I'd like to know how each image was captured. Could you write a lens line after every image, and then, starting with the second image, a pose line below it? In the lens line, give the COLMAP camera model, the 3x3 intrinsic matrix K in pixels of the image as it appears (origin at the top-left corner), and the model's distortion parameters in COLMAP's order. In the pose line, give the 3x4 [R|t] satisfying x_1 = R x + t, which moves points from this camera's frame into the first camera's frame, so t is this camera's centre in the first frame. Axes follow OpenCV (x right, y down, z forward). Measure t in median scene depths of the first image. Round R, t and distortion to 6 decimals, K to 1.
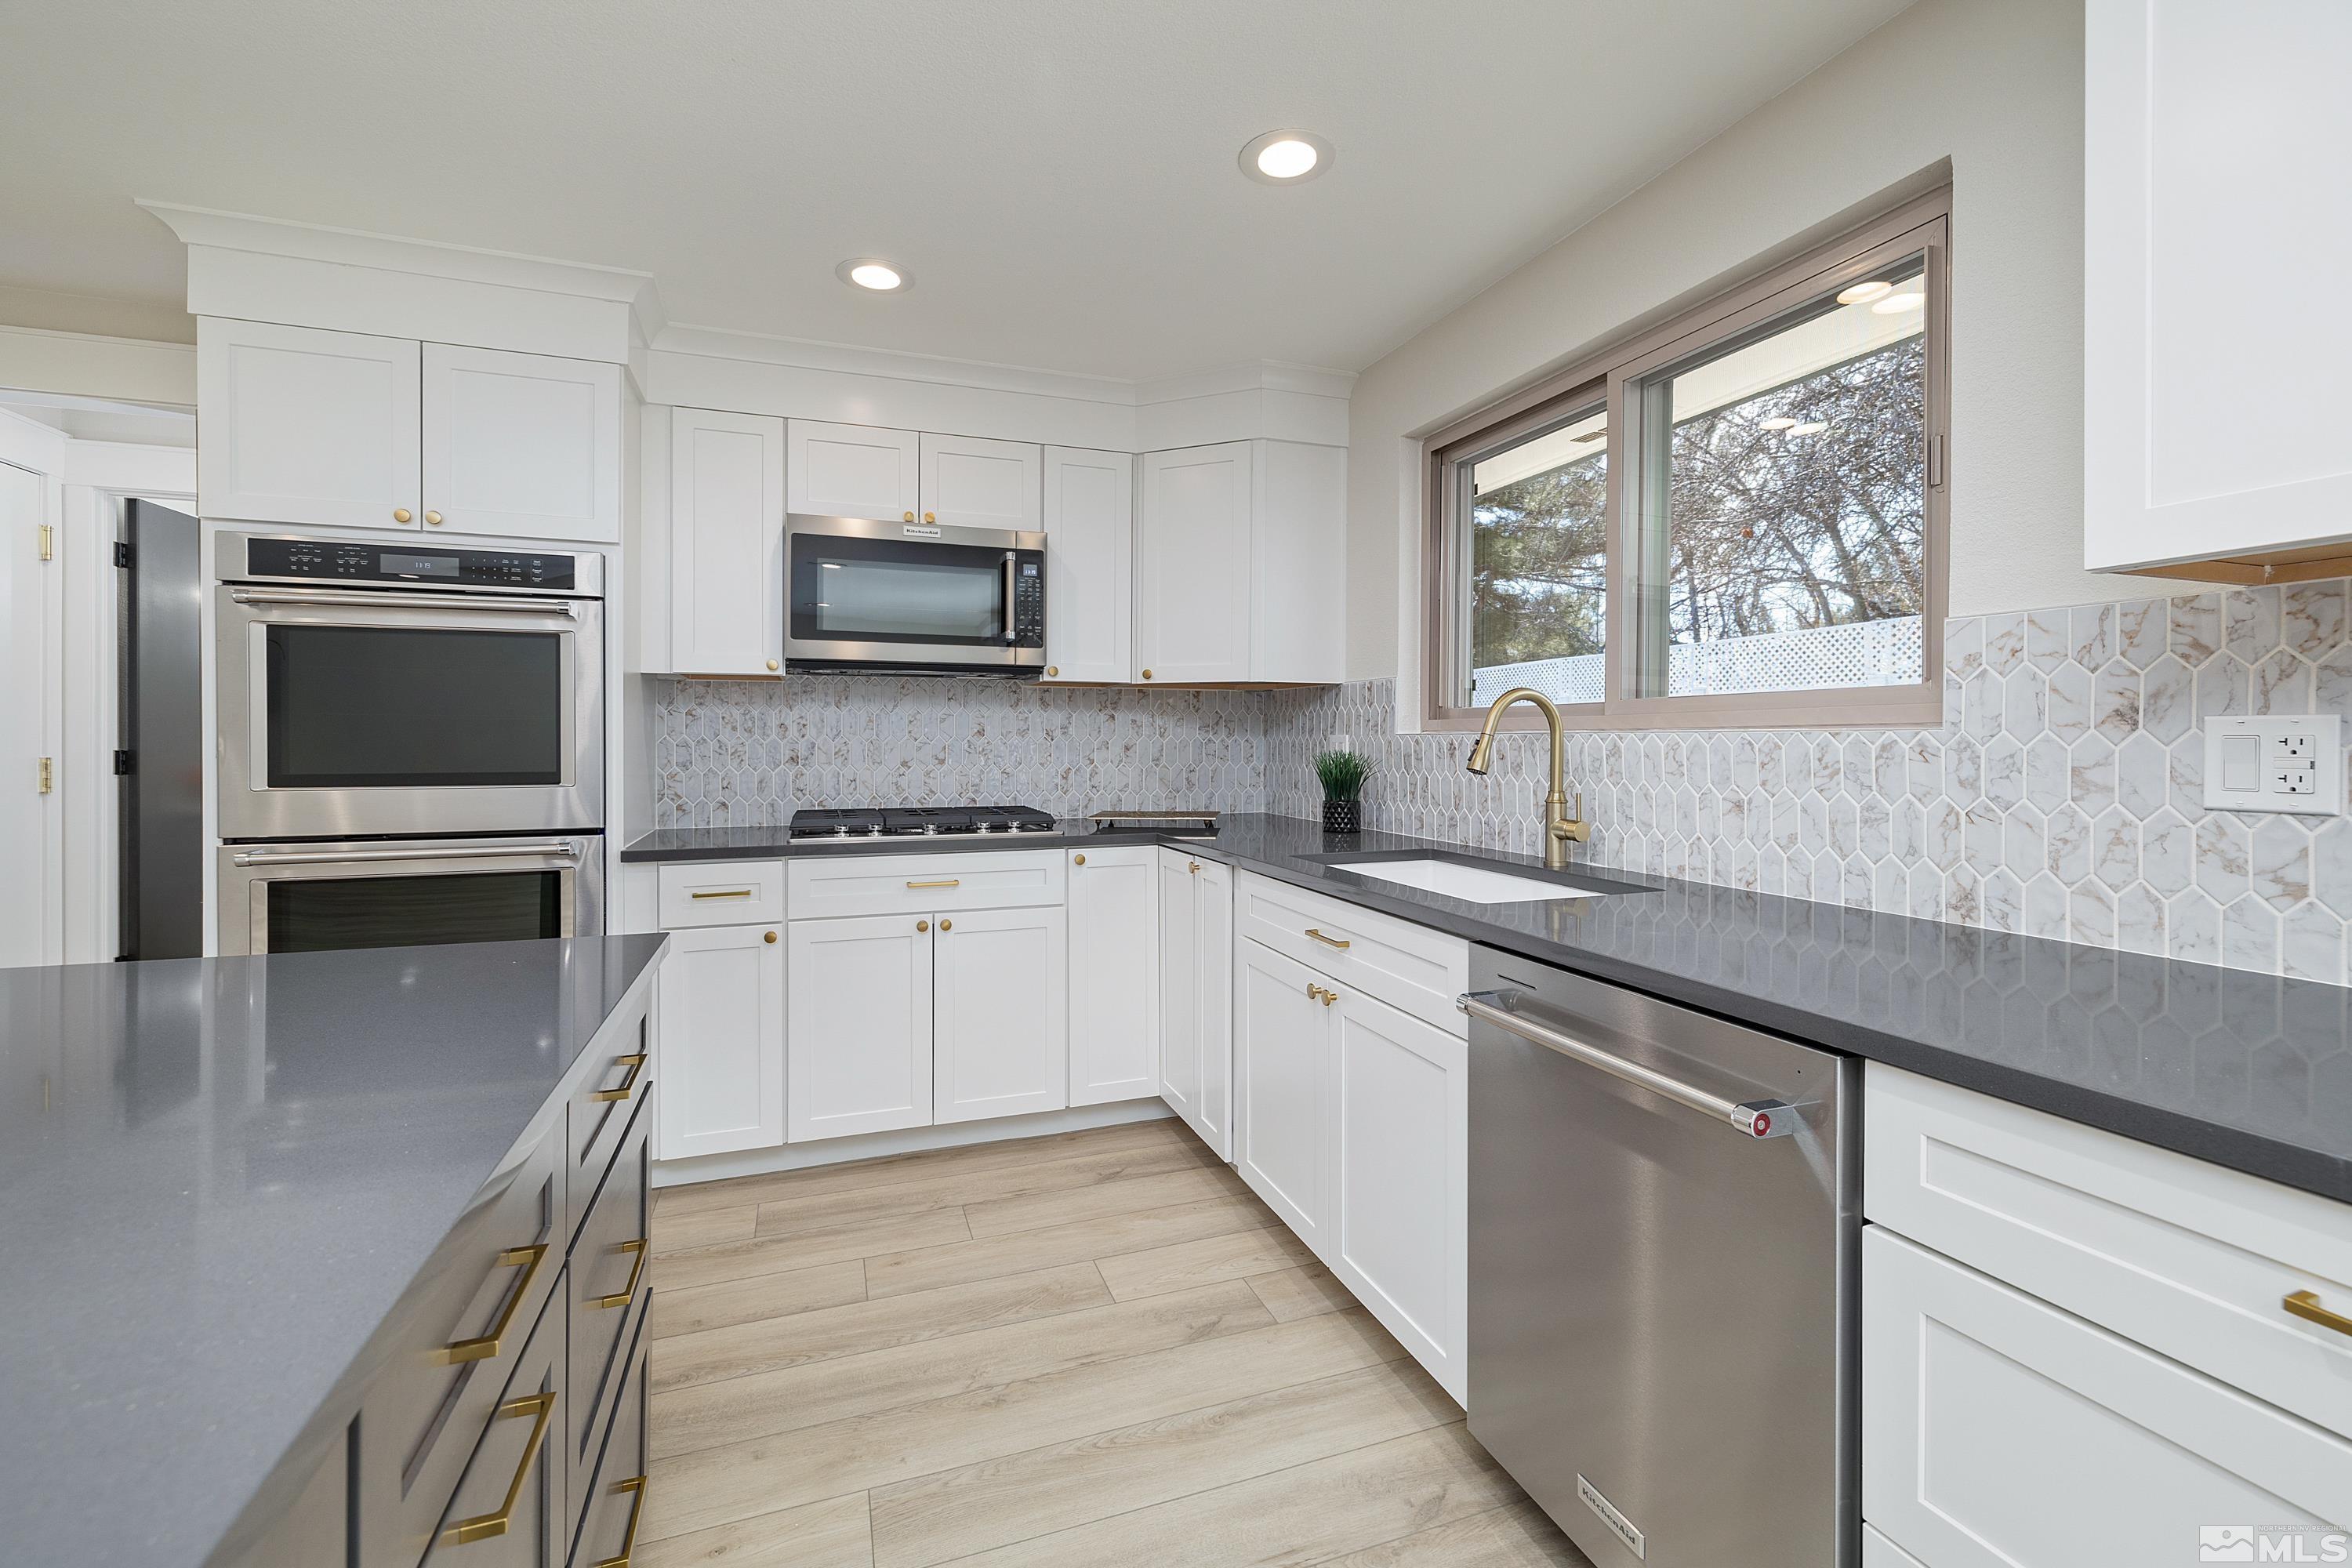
lens RADIAL K [[991.4, 0, 1179.1], [0, 991.4, 754.6], [0, 0, 1]] dist [-0.003376, 0.000004]
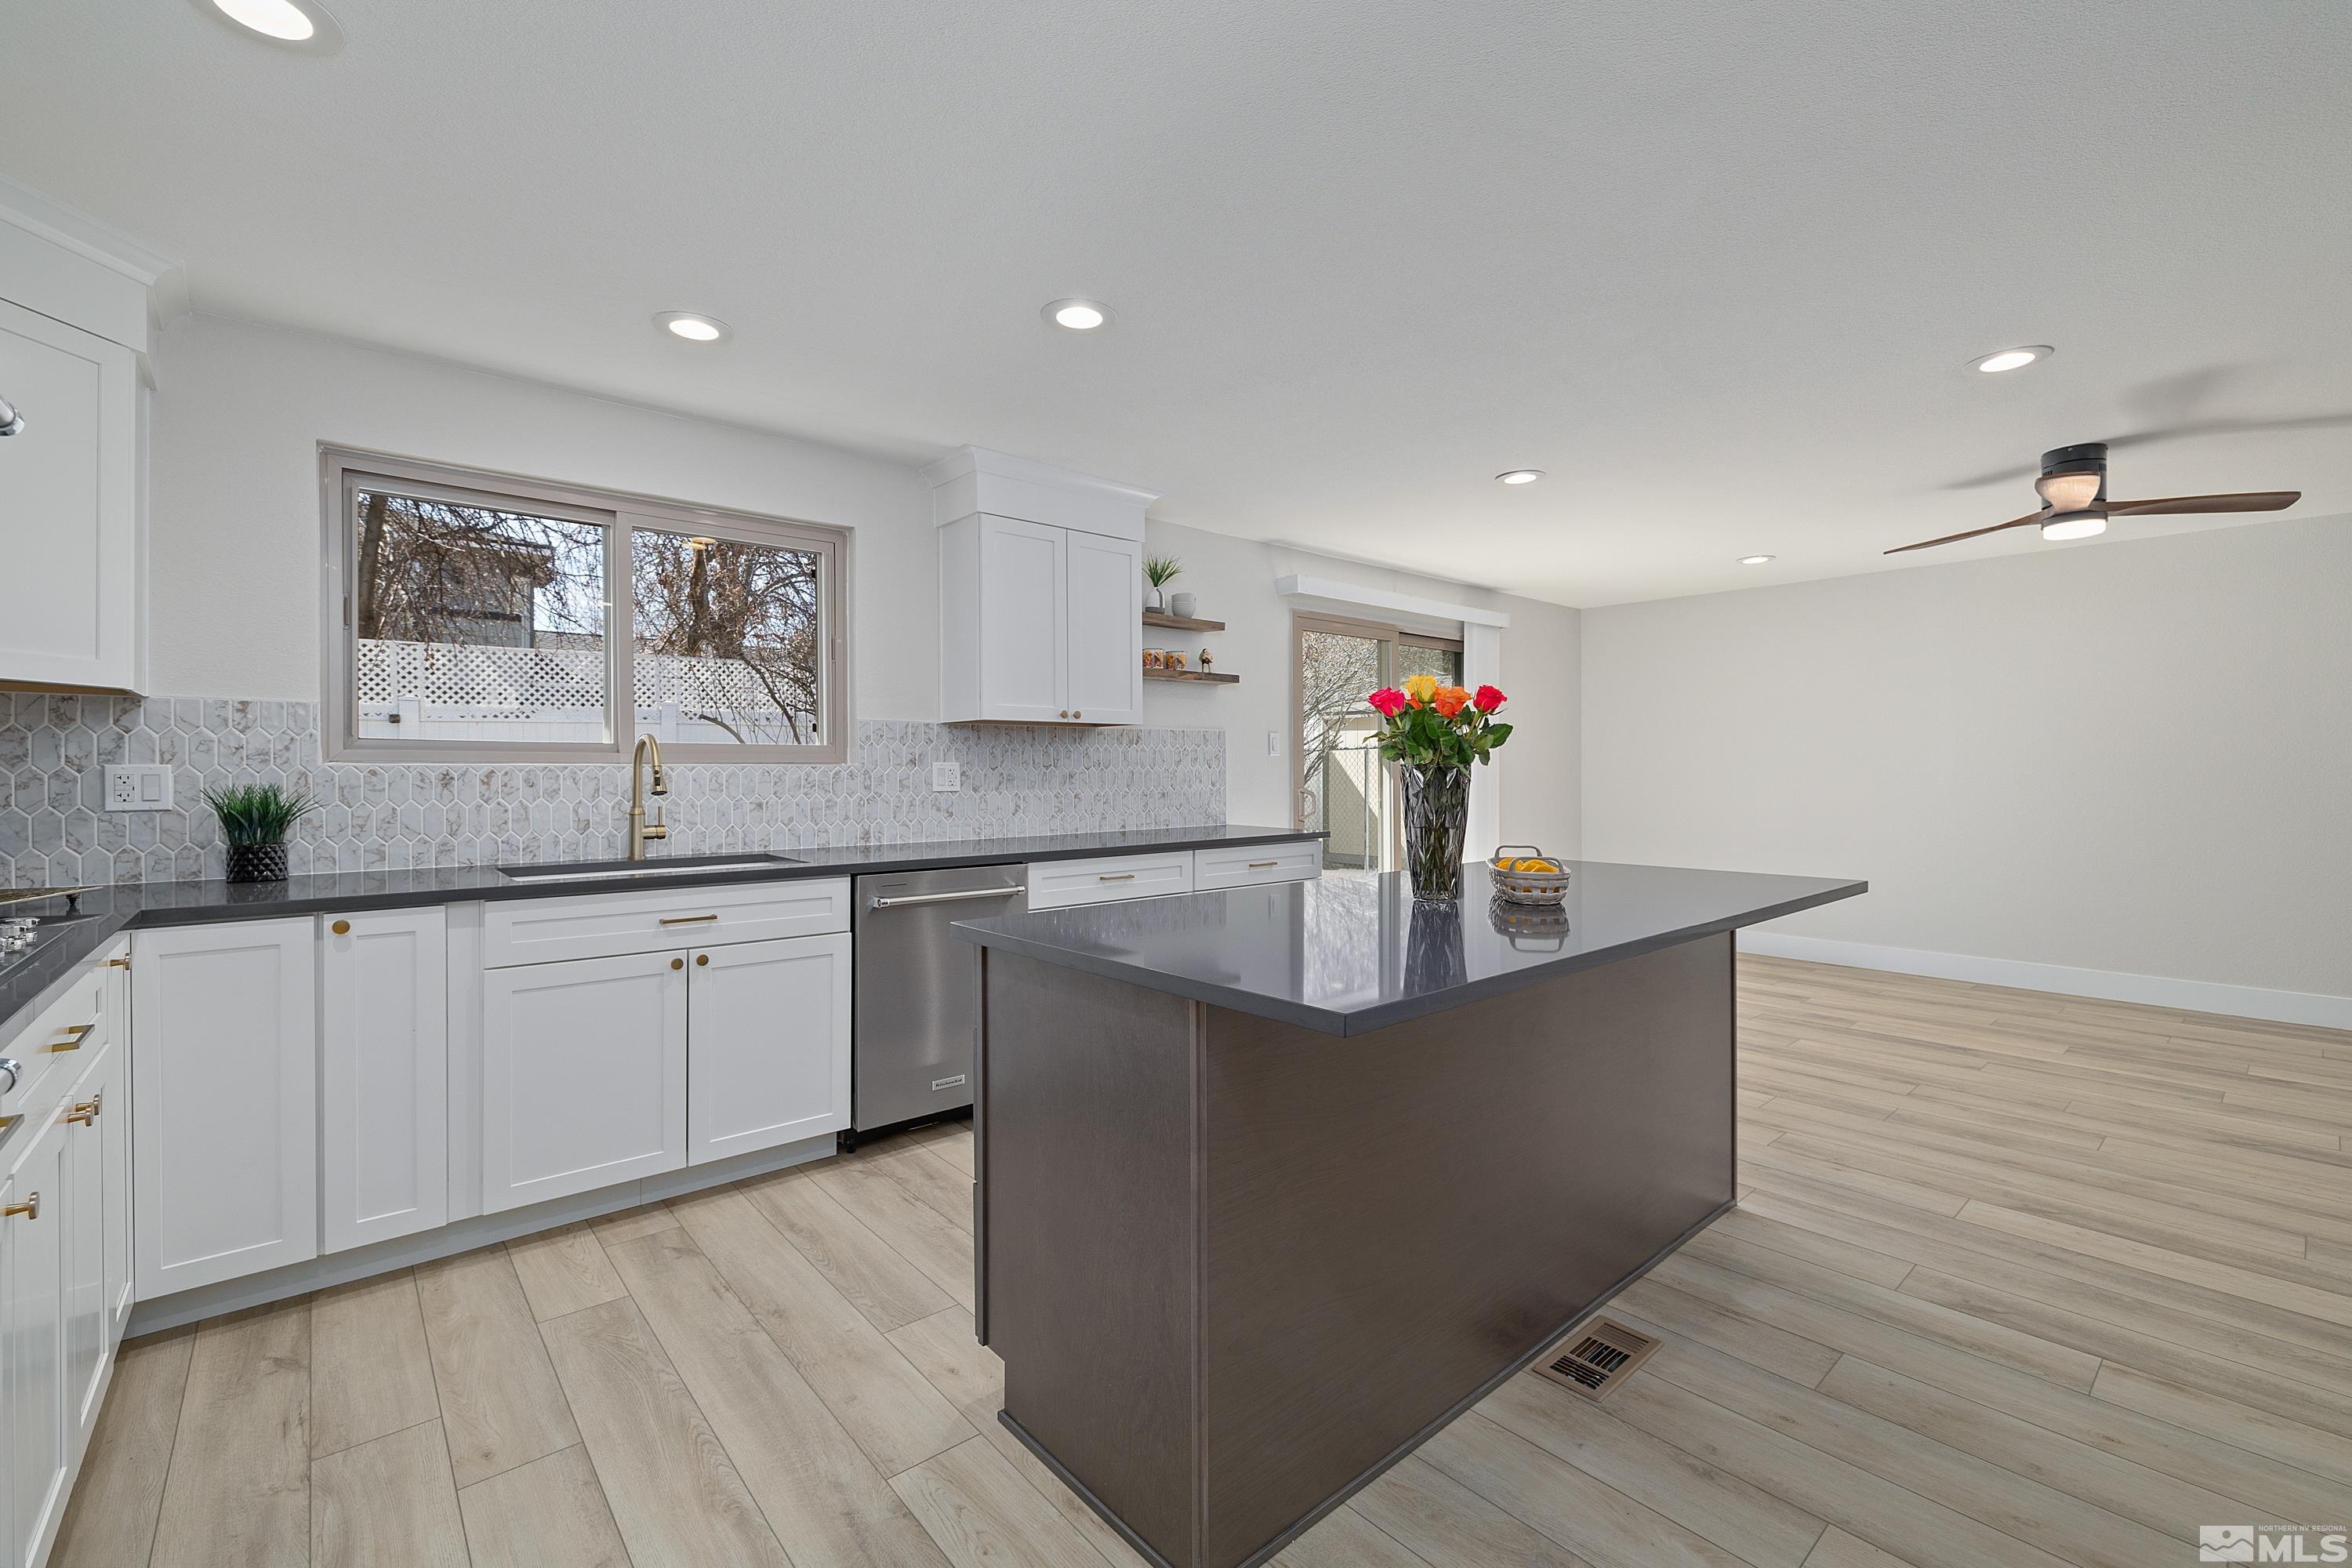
lens RADIAL K [[989.6, 0, 1166.0], [0, 989.6, 795.1], [0, 0, 1]] dist [-0.001710, 0.000047]
pose [[-0.351289, -0.027072, 0.935875, -1.131402], [0.013215, 0.999339, 0.033868, -0.016550], [-0.936174, 0.024265, -0.350699, 0.735656]]
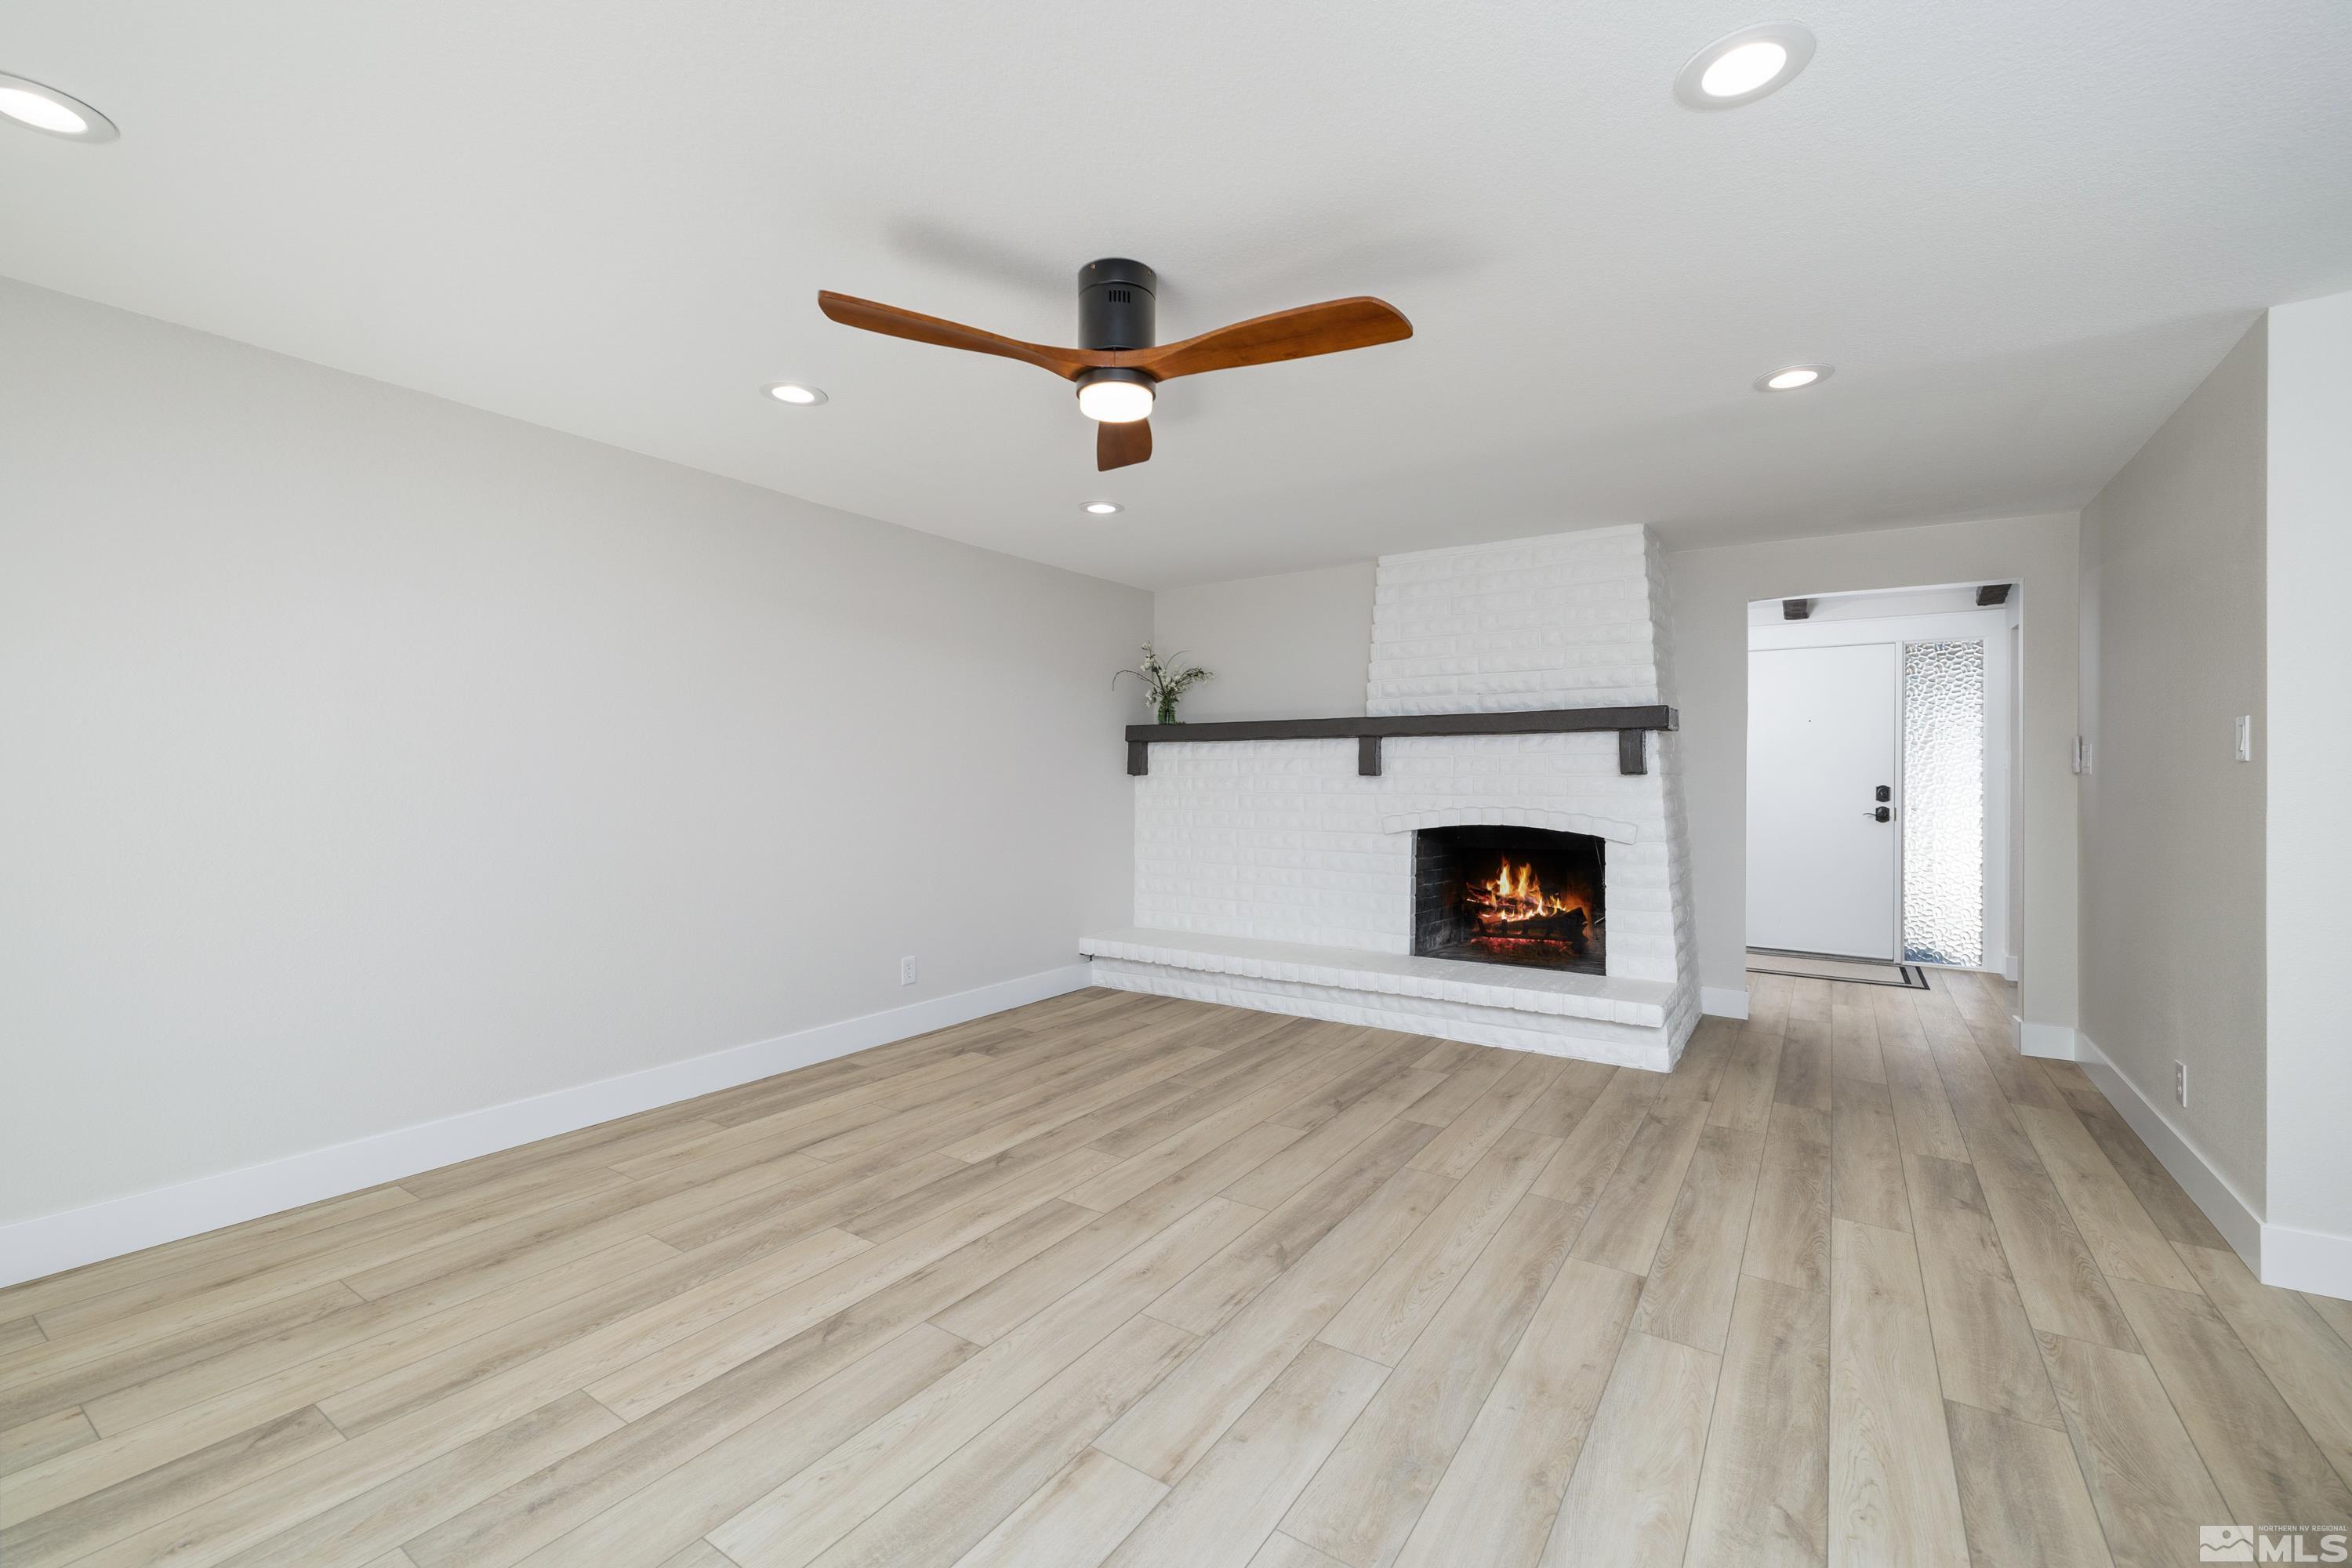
lens RADIAL K [[991.4, 0, 1179.1], [0, 991.4, 754.6], [0, 0, 1]] dist [-0.003376, 0.000004]
pose [[-0.807076, -0.019115, -0.590139, 0.320484], [-0.014522, 0.999816, -0.012524, 0.001026], [0.590270, -0.001538, -0.807205, -0.298643]]
